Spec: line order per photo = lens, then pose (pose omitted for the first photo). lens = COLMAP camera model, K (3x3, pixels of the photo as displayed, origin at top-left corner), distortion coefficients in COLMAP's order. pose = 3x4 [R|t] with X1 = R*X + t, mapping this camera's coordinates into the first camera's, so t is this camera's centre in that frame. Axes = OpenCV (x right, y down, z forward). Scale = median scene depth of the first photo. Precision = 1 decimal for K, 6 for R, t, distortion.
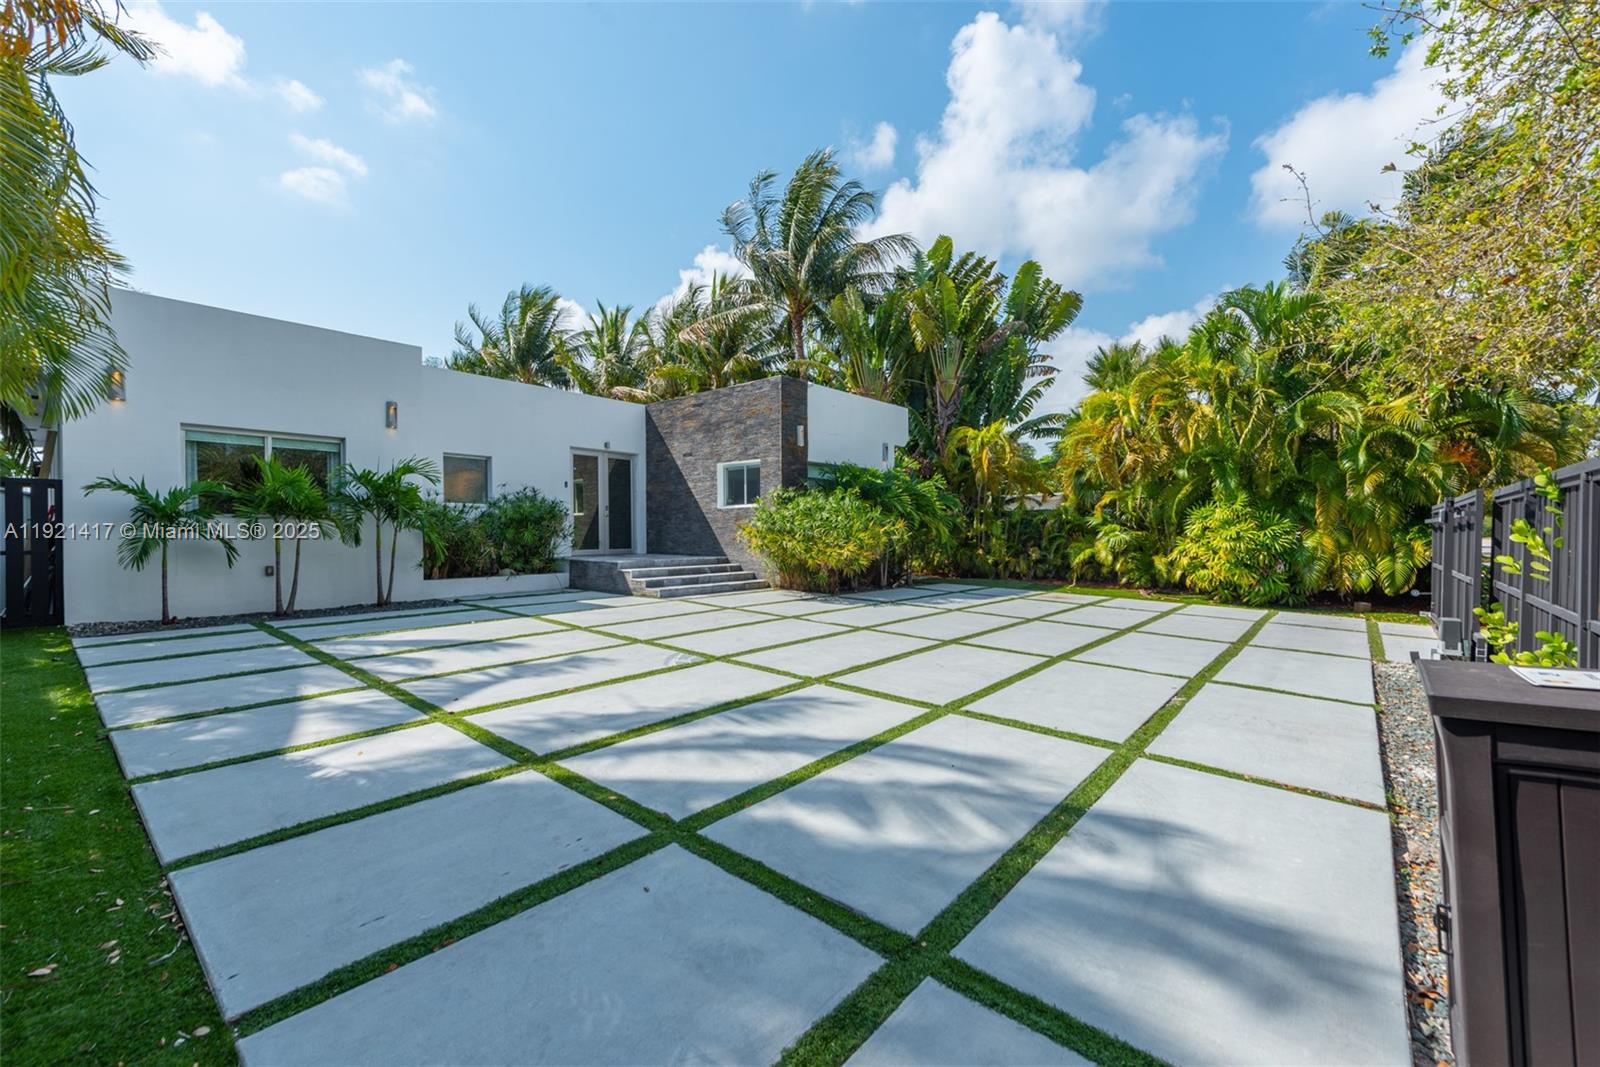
lens RADIAL K [[641.1, 0, 805.4], [0, 641.1, 529.5], [0, 0, 1]] dist [0.001465, 0.000046]
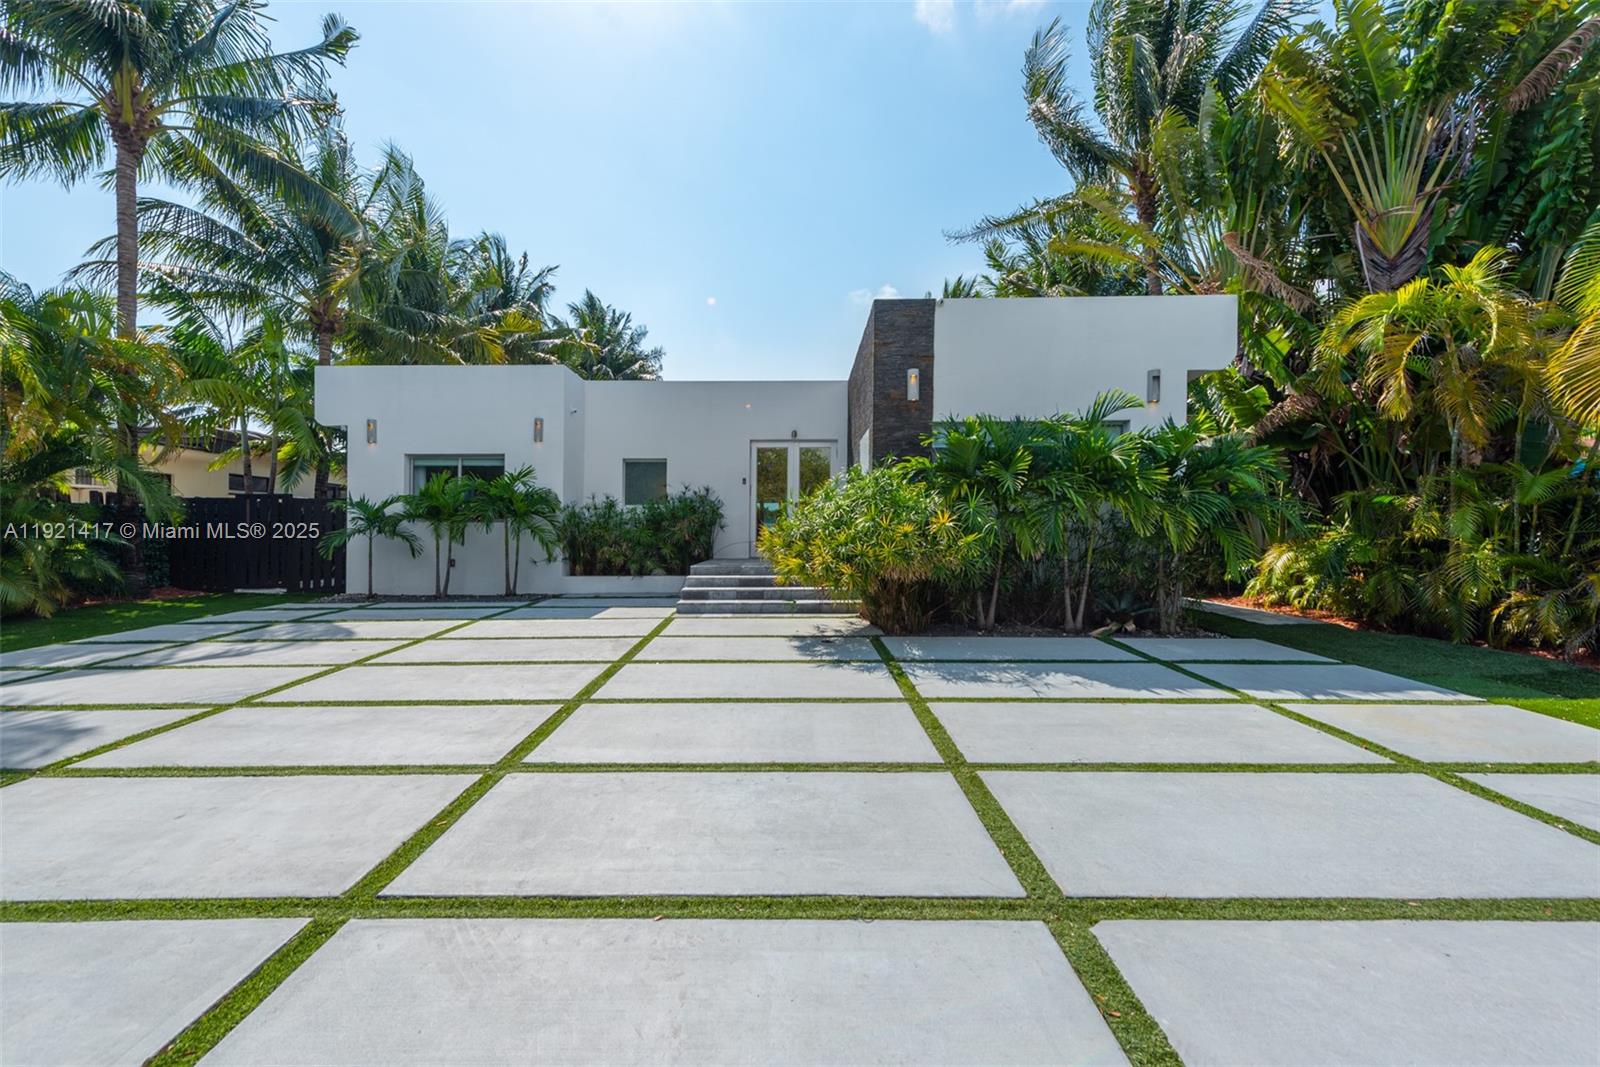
lens RADIAL K [[641.1, 0, 805.4], [0, 641.1, 529.5], [0, 0, 1]] dist [0.001465, 0.000046]
pose [[0.639410, -0.003353, -0.768859, 0.461571], [0.004950, 0.999988, -0.000245, 0.000595], [0.768850, -0.003649, 0.639418, 0.546145]]
